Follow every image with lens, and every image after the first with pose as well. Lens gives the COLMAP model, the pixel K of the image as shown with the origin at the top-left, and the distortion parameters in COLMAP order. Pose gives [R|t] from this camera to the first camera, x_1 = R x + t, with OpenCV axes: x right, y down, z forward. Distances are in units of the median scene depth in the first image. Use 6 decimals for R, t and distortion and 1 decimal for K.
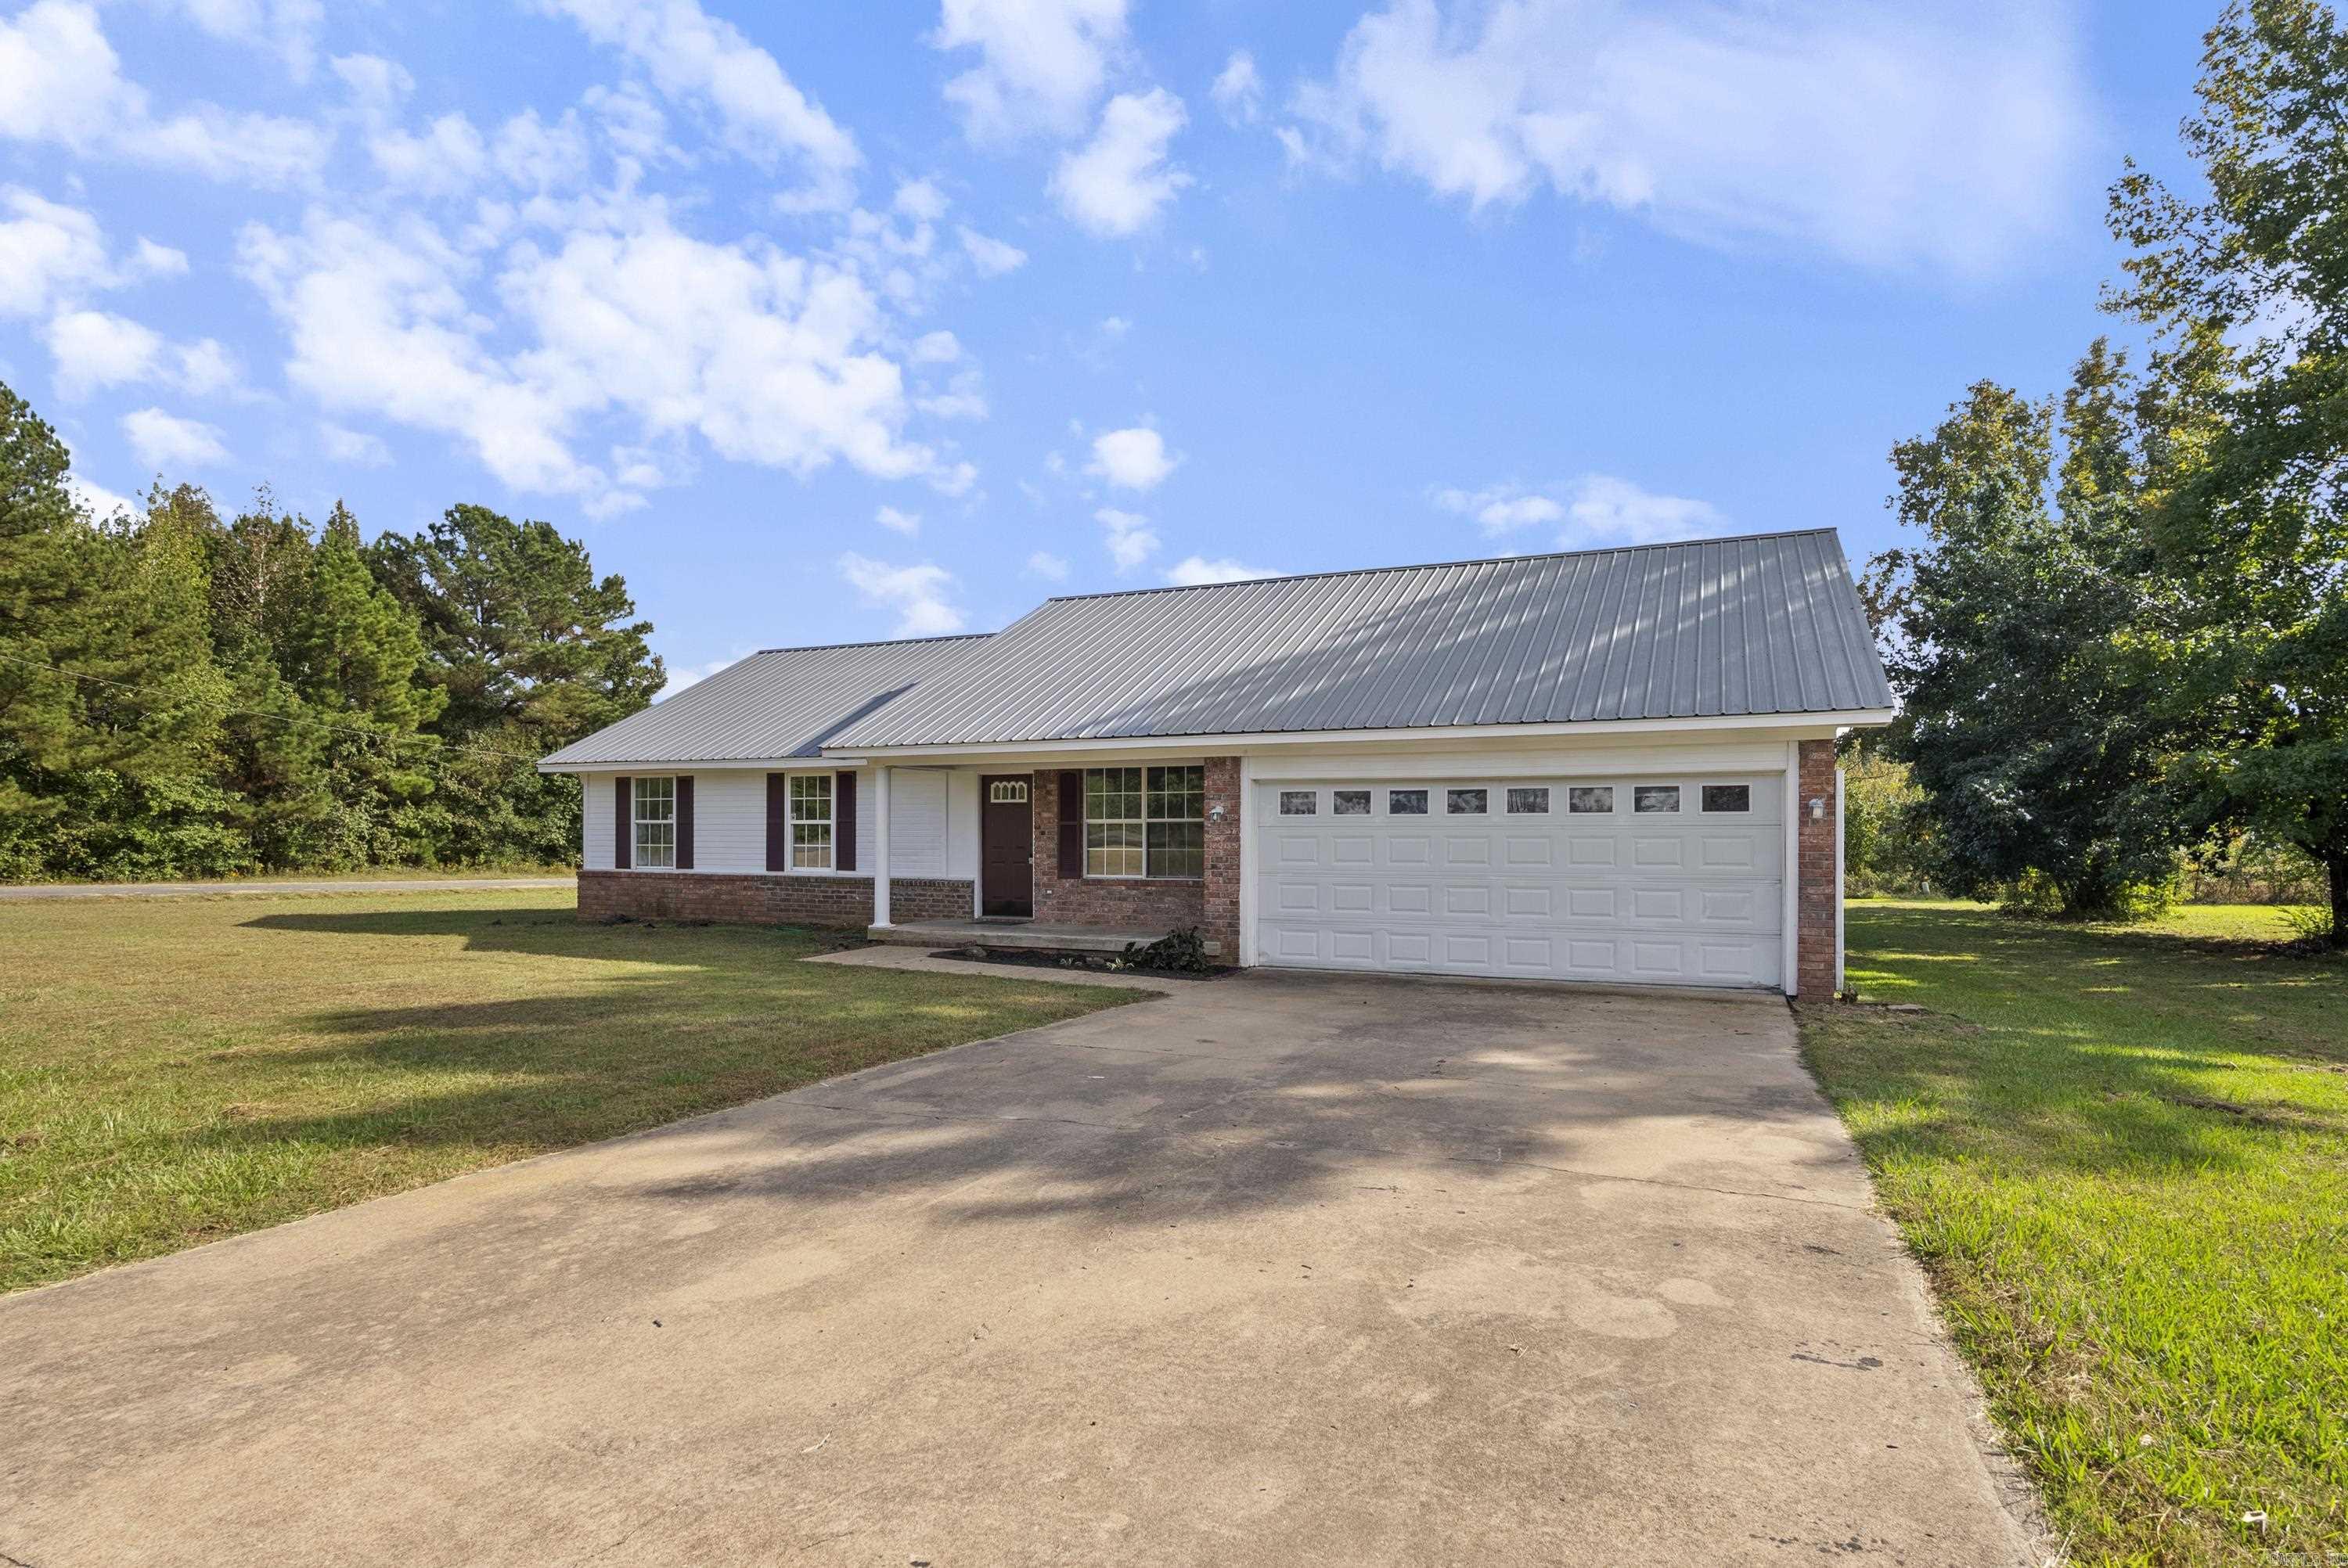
lens RADIAL K [[1216.1, 0, 1173.9], [0, 1216.1, 832.4], [0, 0, 1]] dist [-0.015391, 0.000387]
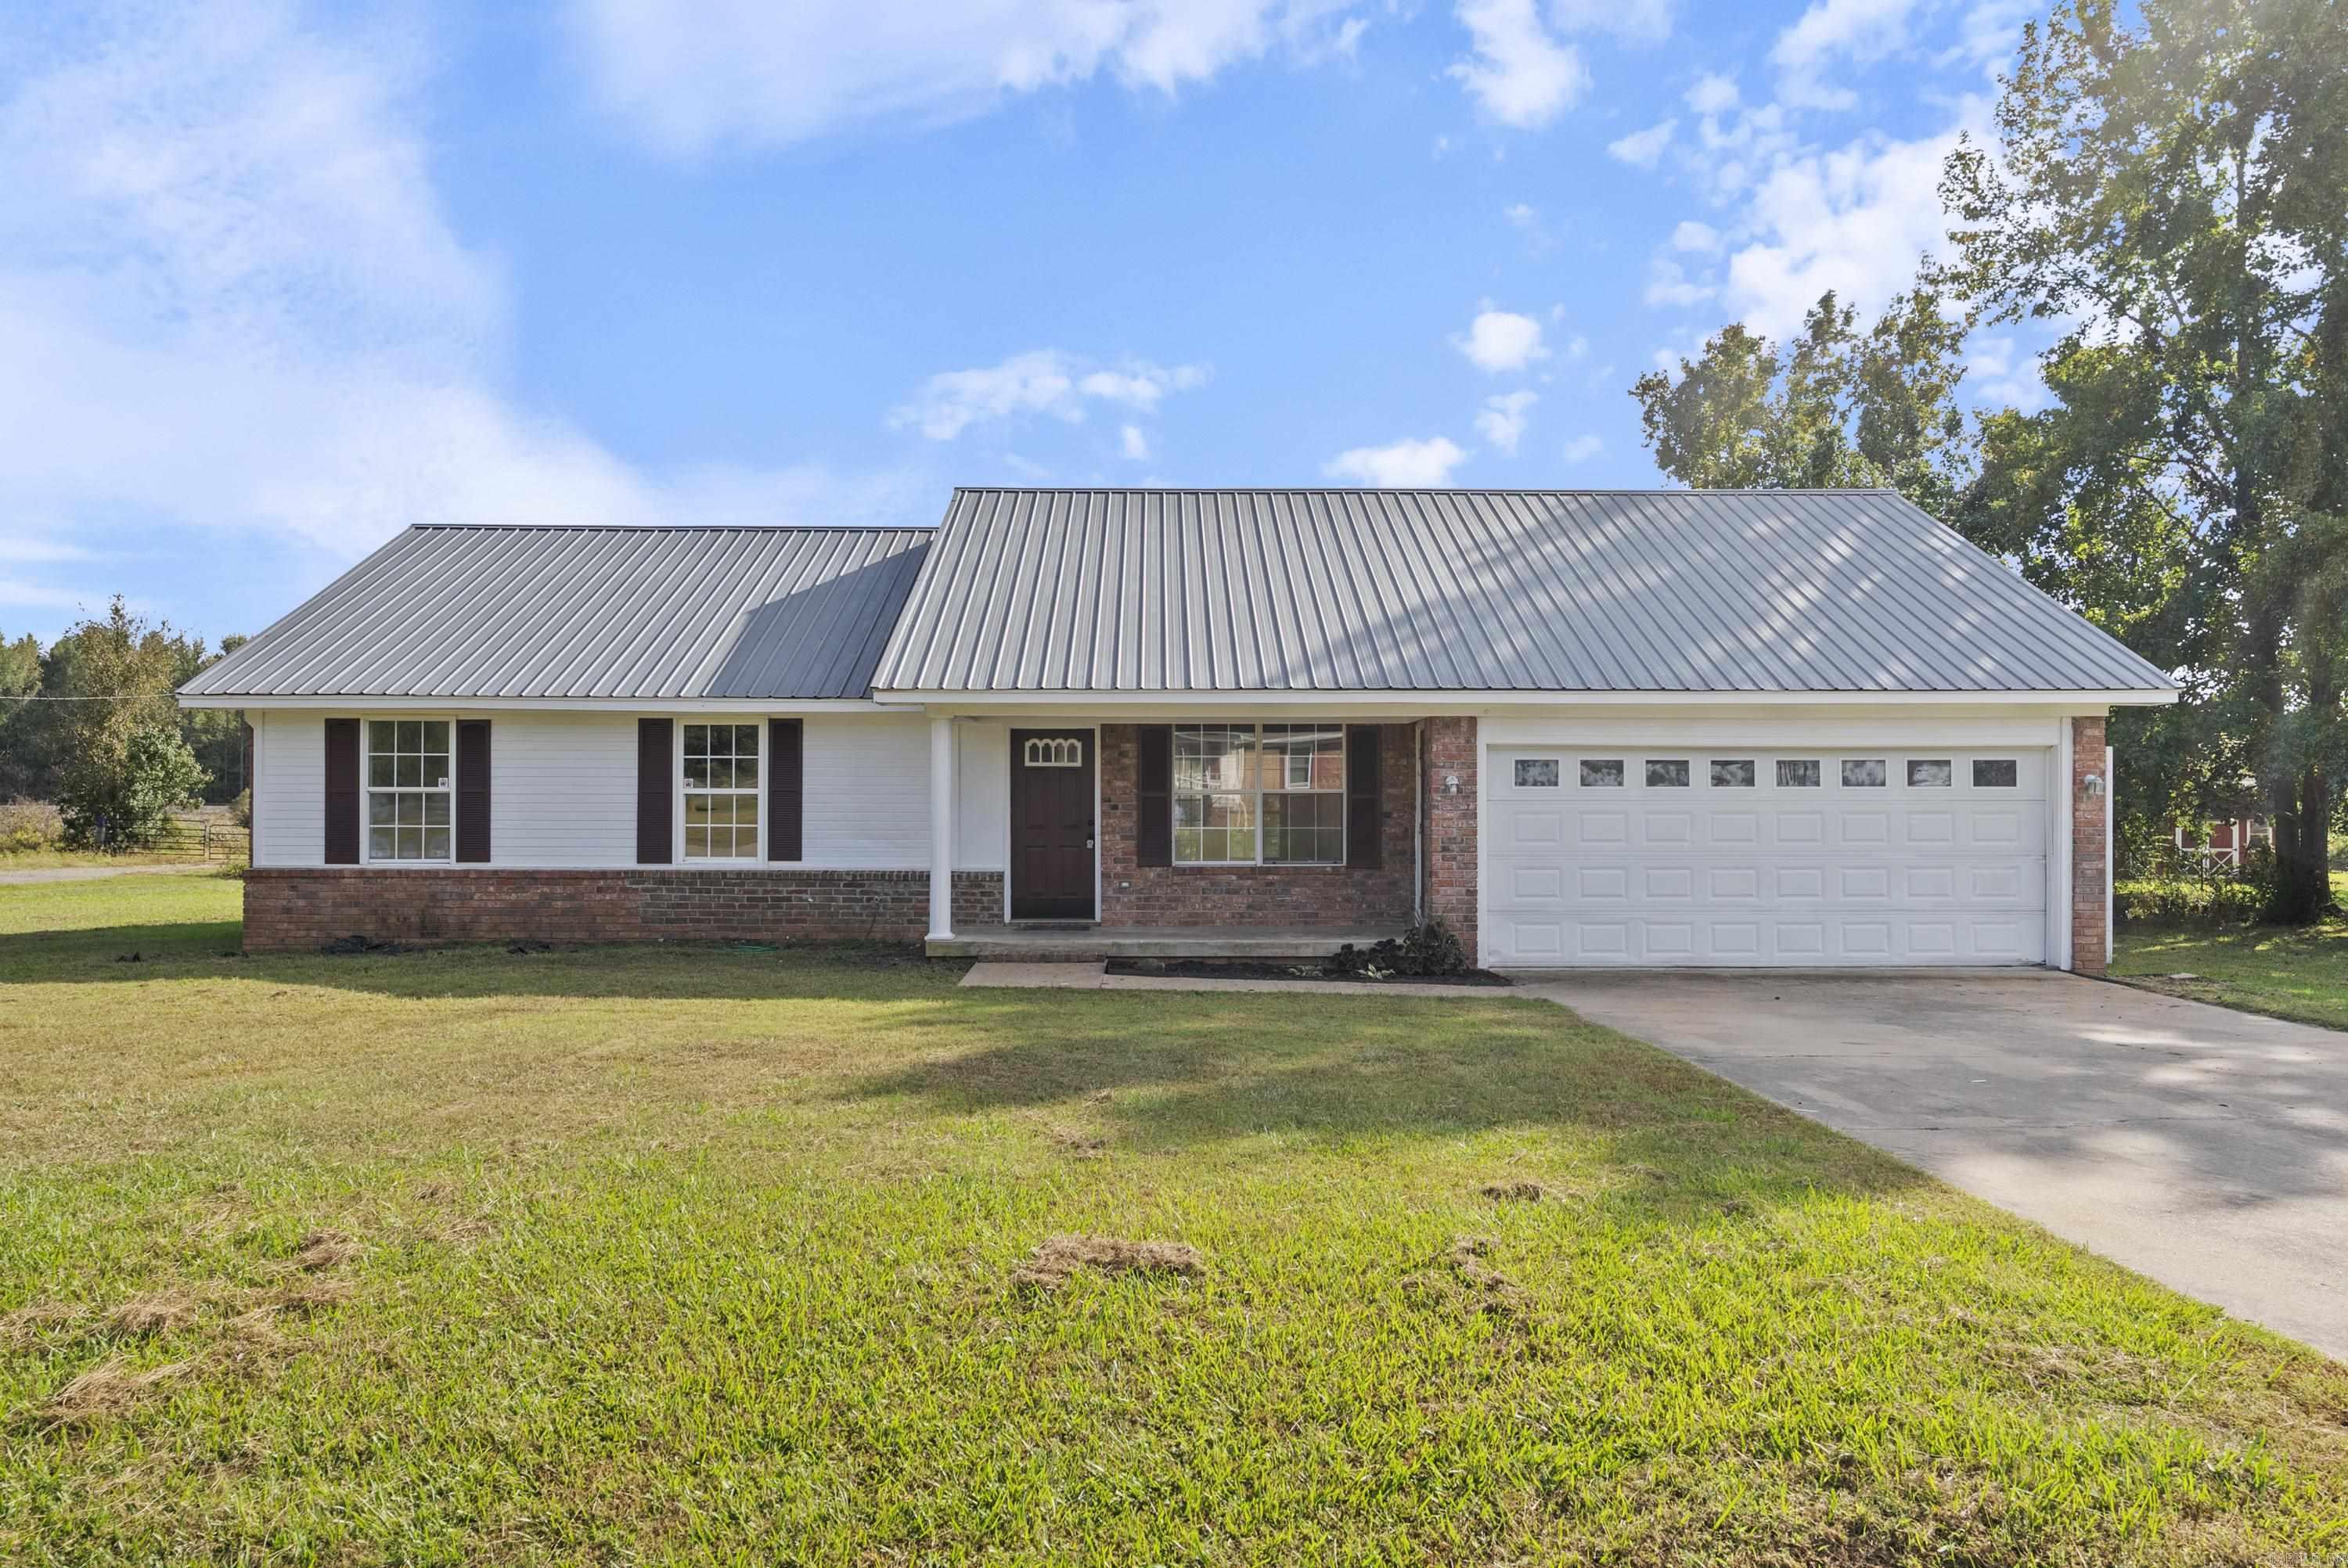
lens RADIAL K [[1626.3, 0, 1174.0], [0, 1626.3, 784.0], [0, 0, 1]] dist [0.000193, -0.000500]
pose [[0.905567, 0.003600, 0.424188, -0.513567], [-0.000605, 0.999974, -0.007195, -0.006865], [-0.424203, 0.006259, 0.905545, 0.065225]]
